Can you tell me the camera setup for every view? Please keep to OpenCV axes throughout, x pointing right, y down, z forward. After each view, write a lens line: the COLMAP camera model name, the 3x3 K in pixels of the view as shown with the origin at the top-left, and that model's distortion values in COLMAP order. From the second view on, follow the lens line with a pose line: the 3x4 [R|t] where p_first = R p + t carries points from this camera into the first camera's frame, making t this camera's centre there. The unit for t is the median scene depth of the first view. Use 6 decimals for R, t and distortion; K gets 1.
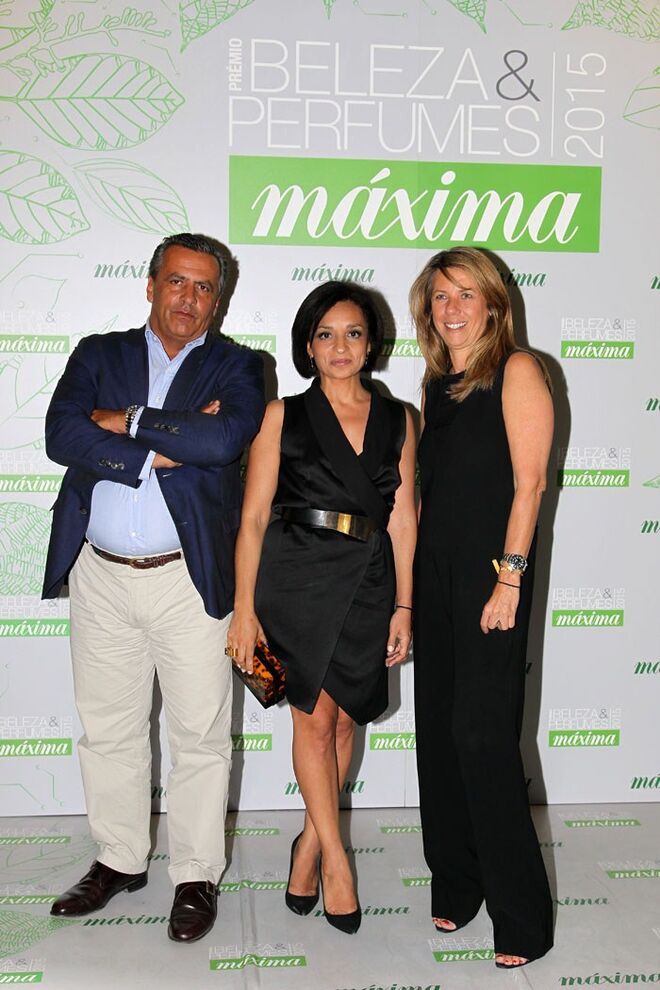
lens RADIAL K [[1499.3, 0, 328.5], [0, 1499.3, 490.2], [0, 0, 1]] dist [0.042253, 0.000000]
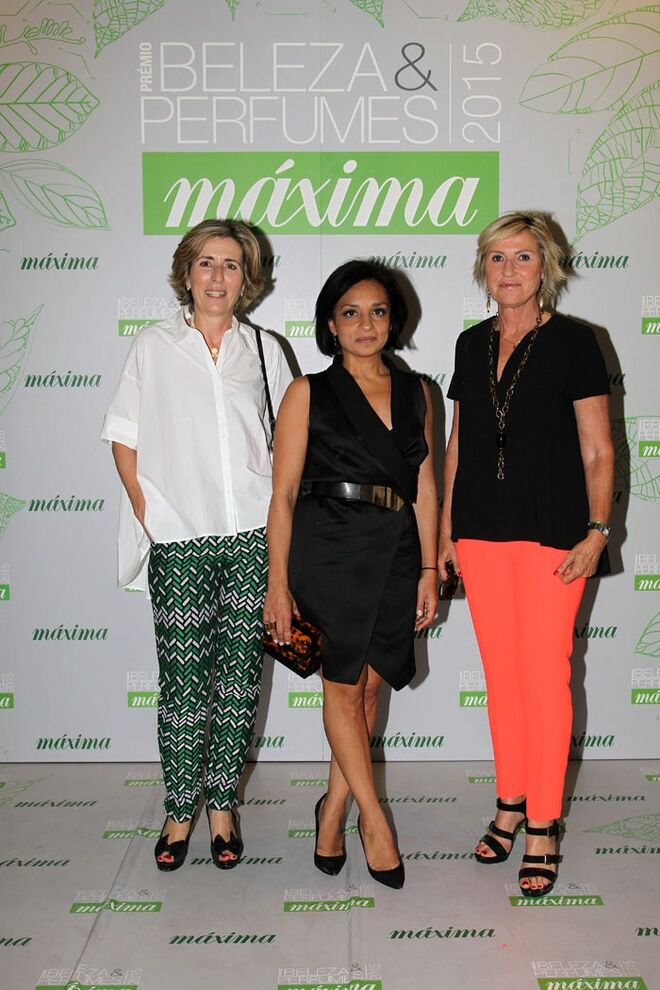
lens RADIAL K [[1356.3, 0, 328.4], [0, 1356.3, 499.5], [0, 0, 1]] dist [-0.000092, 0.000000]
pose [[0.993007, -0.004759, -0.117963, 0.176409], [0.007141, 0.999779, 0.019777, 0.006336], [0.117843, -0.020481, 0.992821, 0.050399]]
